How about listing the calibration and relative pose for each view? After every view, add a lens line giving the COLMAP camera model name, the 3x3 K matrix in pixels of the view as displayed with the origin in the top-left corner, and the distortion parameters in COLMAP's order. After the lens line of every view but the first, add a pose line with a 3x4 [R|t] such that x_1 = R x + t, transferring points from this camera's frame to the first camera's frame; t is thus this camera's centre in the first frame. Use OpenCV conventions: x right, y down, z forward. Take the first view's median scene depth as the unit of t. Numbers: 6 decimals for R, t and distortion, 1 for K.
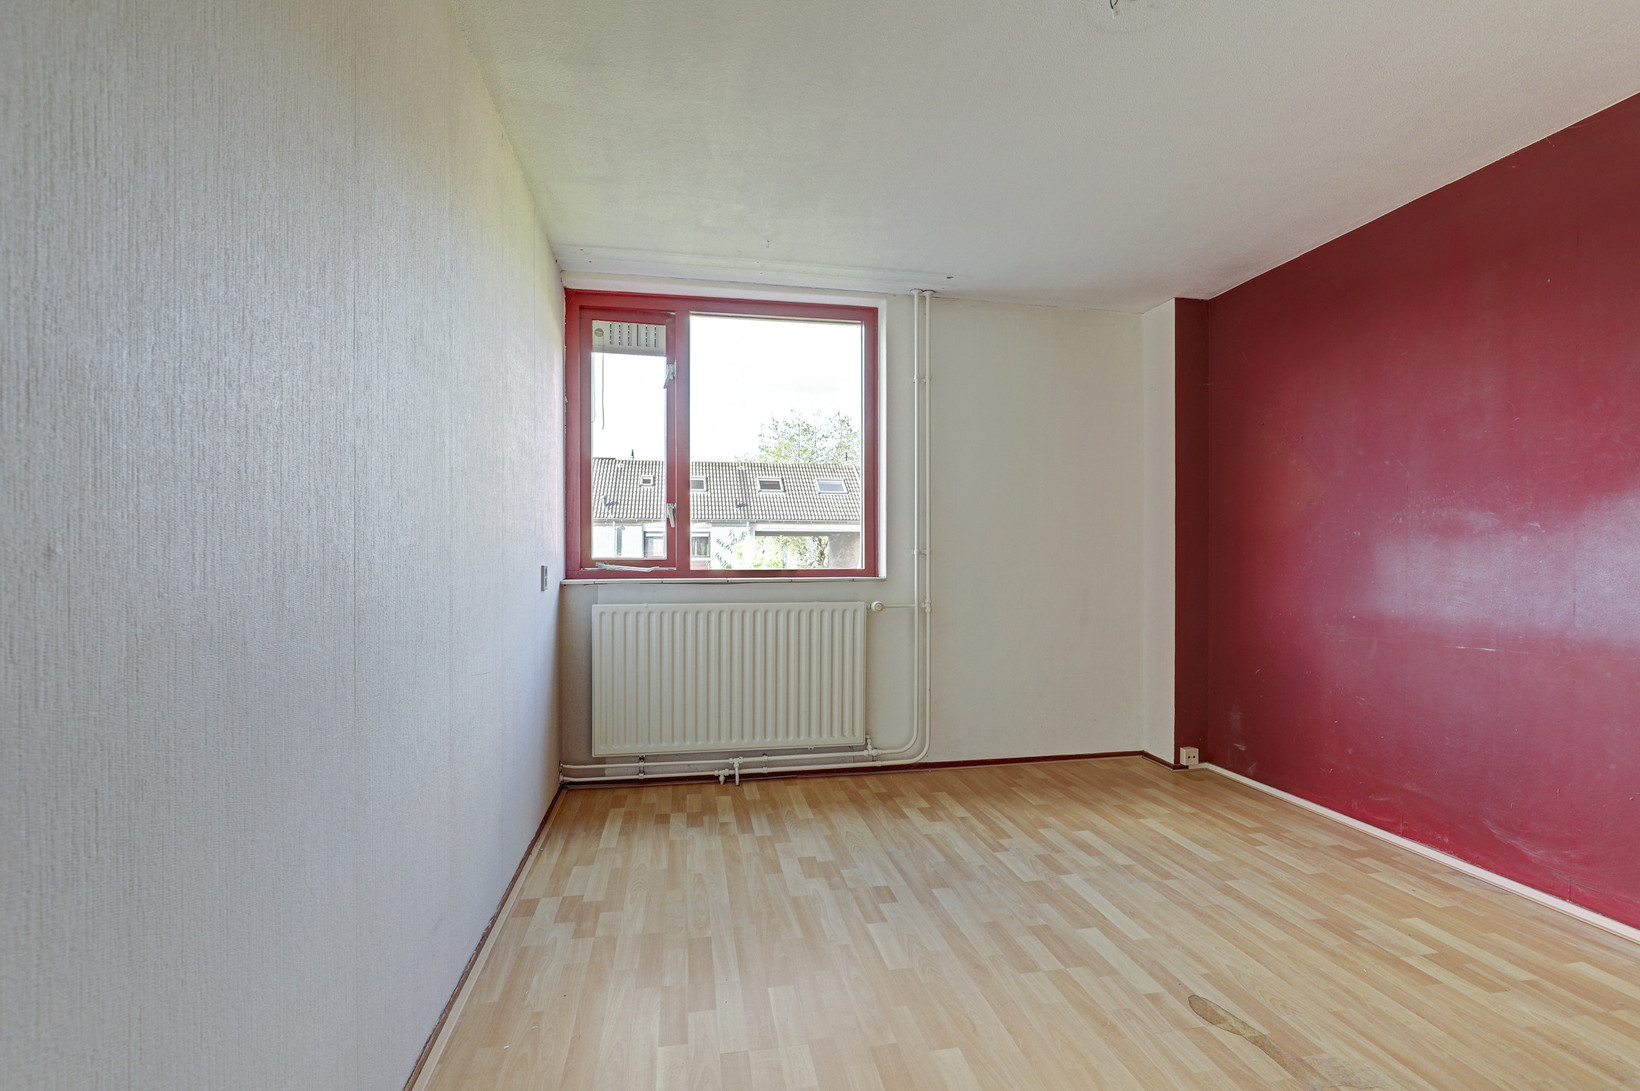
lens RADIAL K [[732.0, 0, 820.0], [0, 732.0, 545.5], [0, 0, 1]] dist [-0.001114, 0.000003]
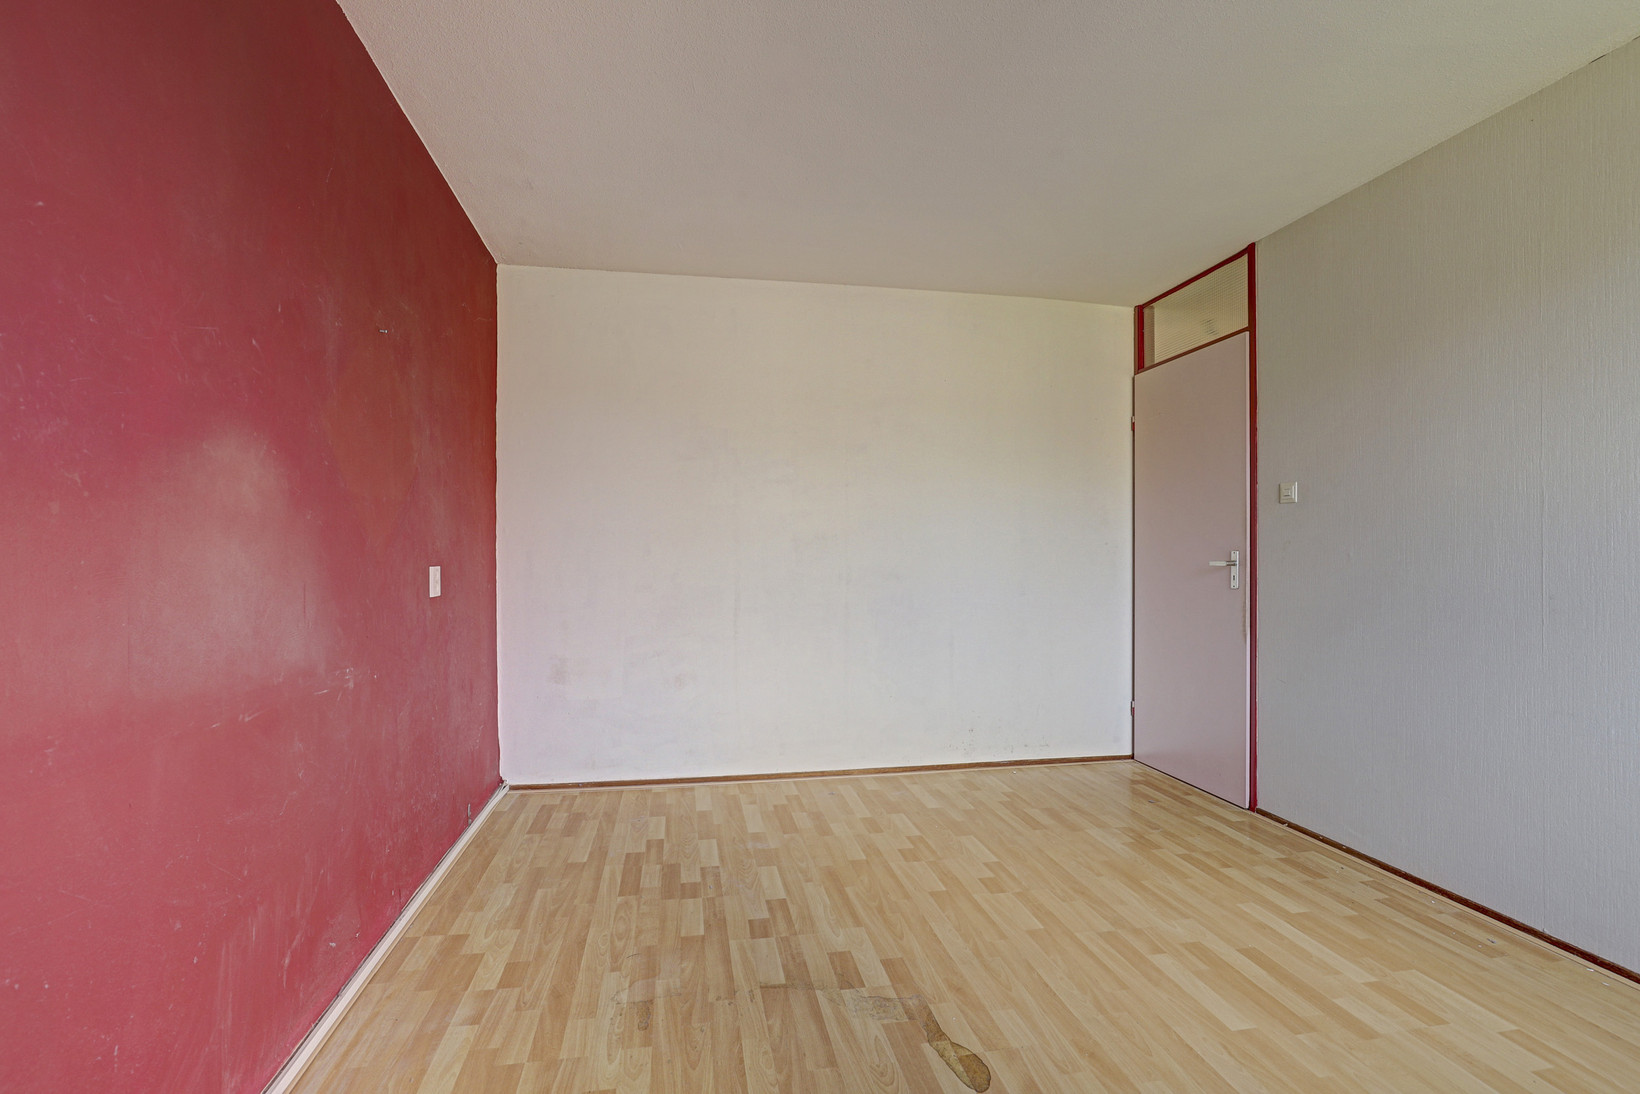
lens RADIAL K [[732.0, 0, 820.0], [0, 732.0, 547.0], [0, 0, 1]] dist [-0.001114, 0.000003]
pose [[-0.999980, -0.006362, 0.000352, 0.753247], [-0.006368, 0.999797, -0.019123, 0.024670], [-0.000230, -0.019125, -0.999817, 1.985240]]
